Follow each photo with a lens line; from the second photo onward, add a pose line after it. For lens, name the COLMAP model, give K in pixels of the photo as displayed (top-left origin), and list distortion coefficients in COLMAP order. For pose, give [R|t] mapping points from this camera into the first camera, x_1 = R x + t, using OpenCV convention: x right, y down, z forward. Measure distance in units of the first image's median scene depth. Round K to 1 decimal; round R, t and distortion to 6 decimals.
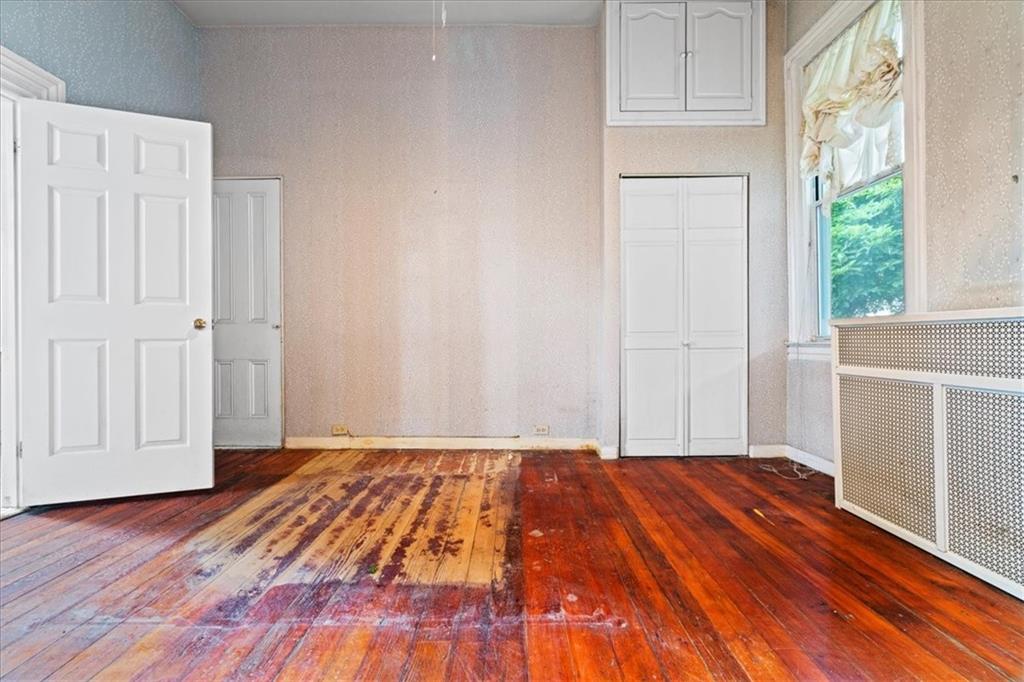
lens RADIAL K [[464.5, 0, 510.6], [0, 464.5, 342.4], [0, 0, 1]] dist [-0.013935, 0.000997]
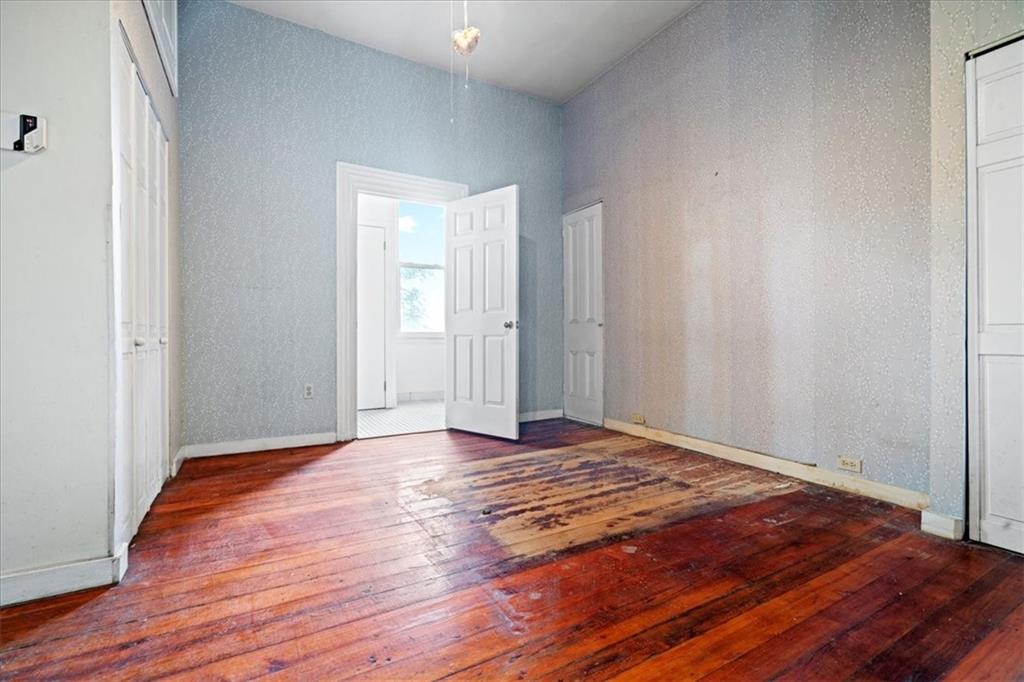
lens RADIAL K [[464.5, 0, 510.3], [0, 464.5, 335.9], [0, 0, 1]] dist [-0.013935, 0.000997]
pose [[0.487225, 0.003004, -0.873271, 0.625317], [-0.006445, 0.999979, -0.000156, -0.004952], [0.873253, 0.005704, 0.487234, 0.297995]]
